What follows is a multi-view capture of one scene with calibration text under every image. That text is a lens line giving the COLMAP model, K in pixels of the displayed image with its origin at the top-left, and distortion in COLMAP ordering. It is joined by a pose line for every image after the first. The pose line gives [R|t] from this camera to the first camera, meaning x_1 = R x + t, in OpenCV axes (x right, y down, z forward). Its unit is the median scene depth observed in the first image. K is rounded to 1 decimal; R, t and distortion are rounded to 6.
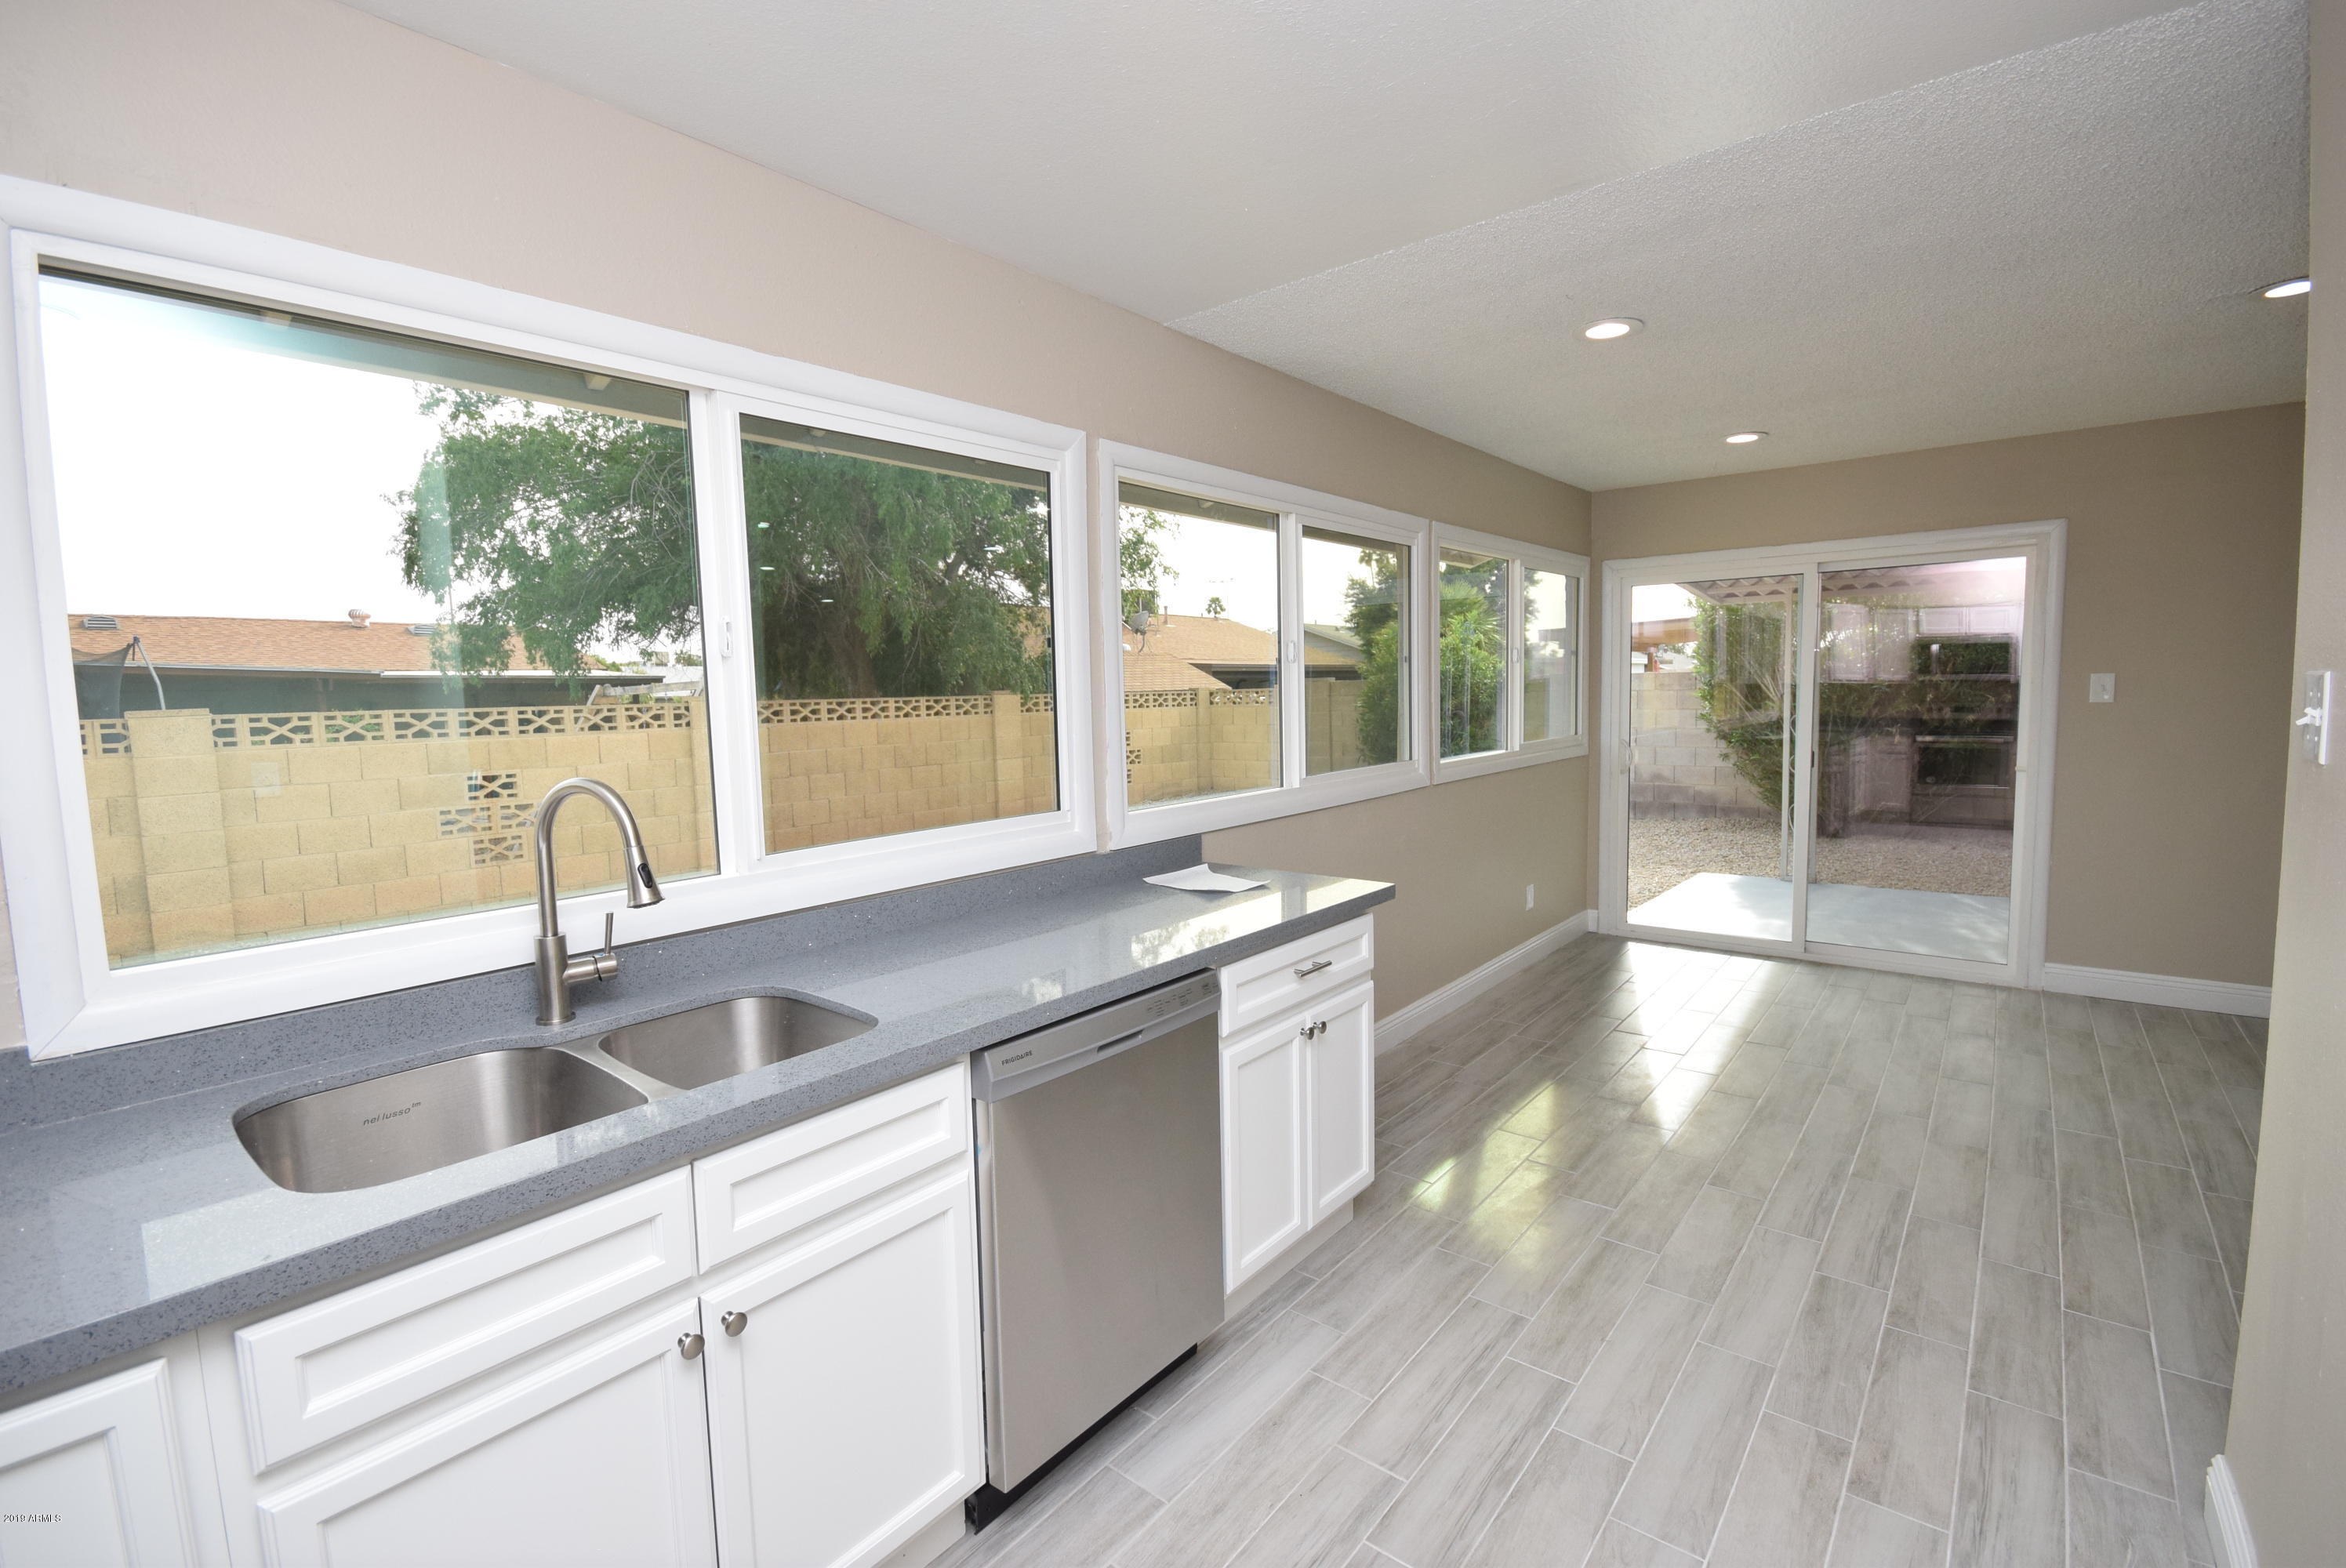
lens RADIAL K [[1057.6, 0, 1173.0], [0, 1057.6, 784.0], [0, 0, 1]] dist [-0.000647, -0.000051]
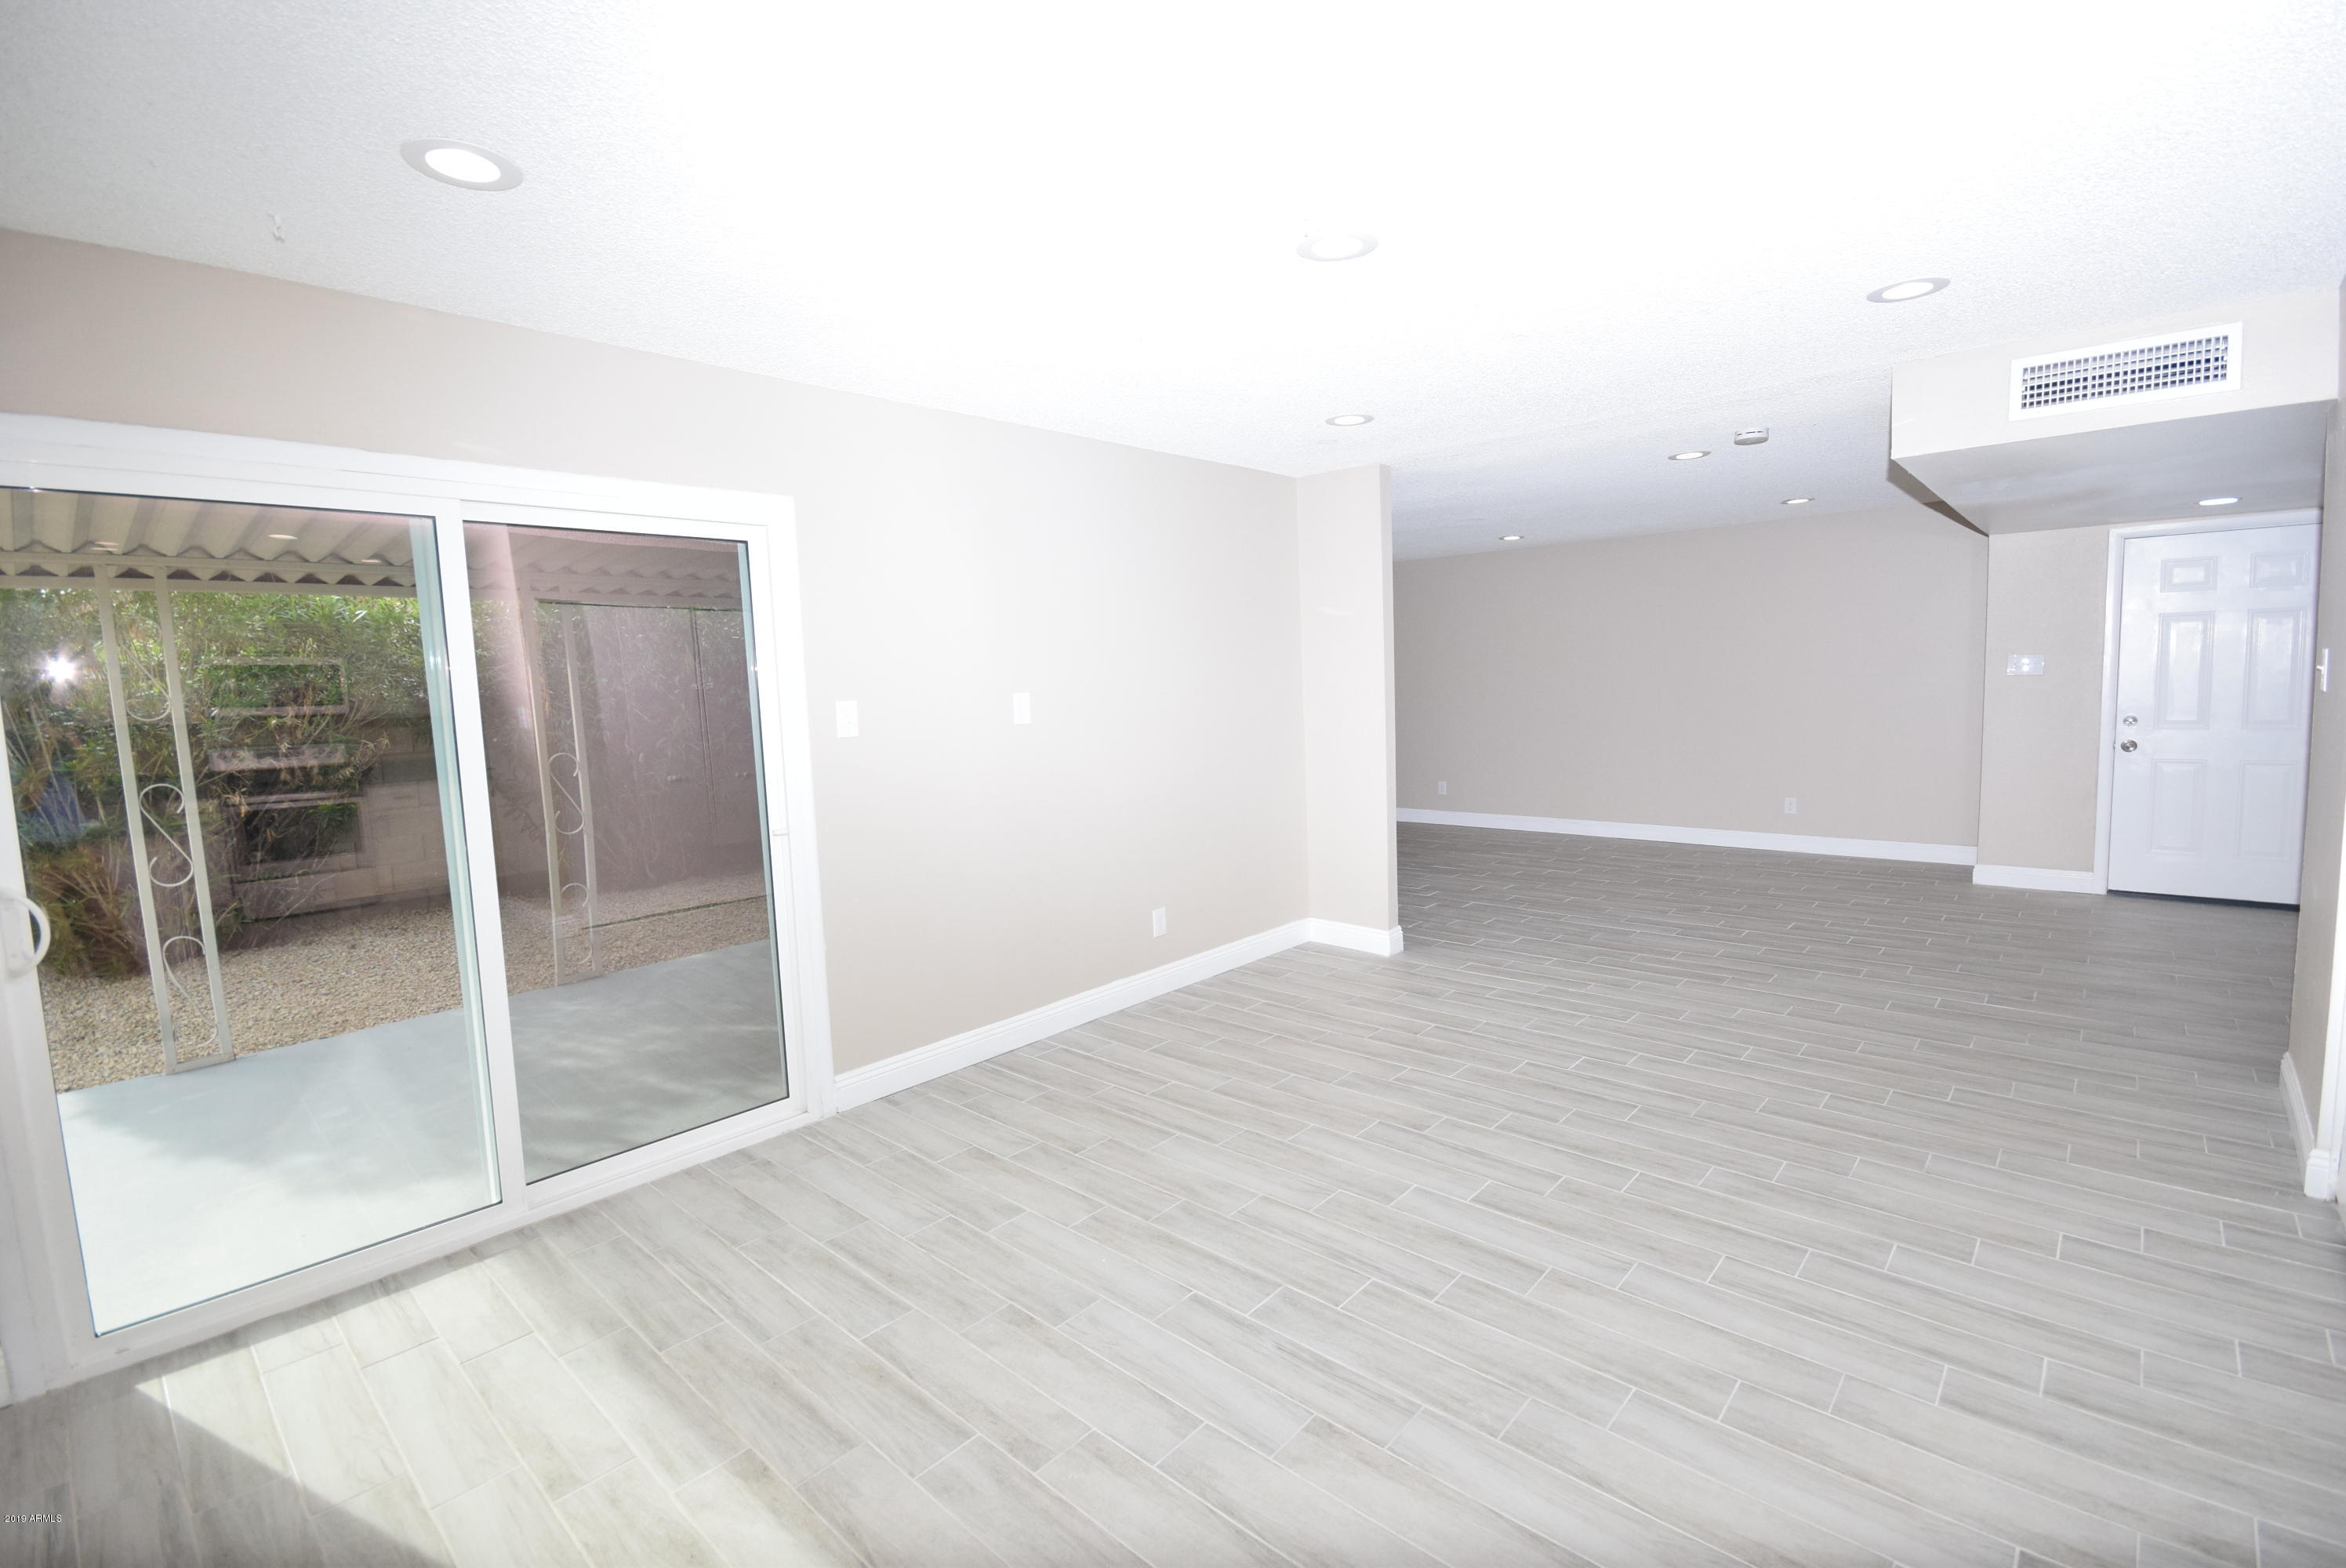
lens RADIAL K [[1057.6, 0, 1173.0], [0, 1057.6, 784.0], [0, 0, 1]] dist [-0.000647, -0.000051]
pose [[0.050611, -0.073934, 0.995978, 0.161055], [0.119525, 0.990537, 0.067456, -0.069388], [-0.991540, 0.115630, 0.058969, 0.927845]]
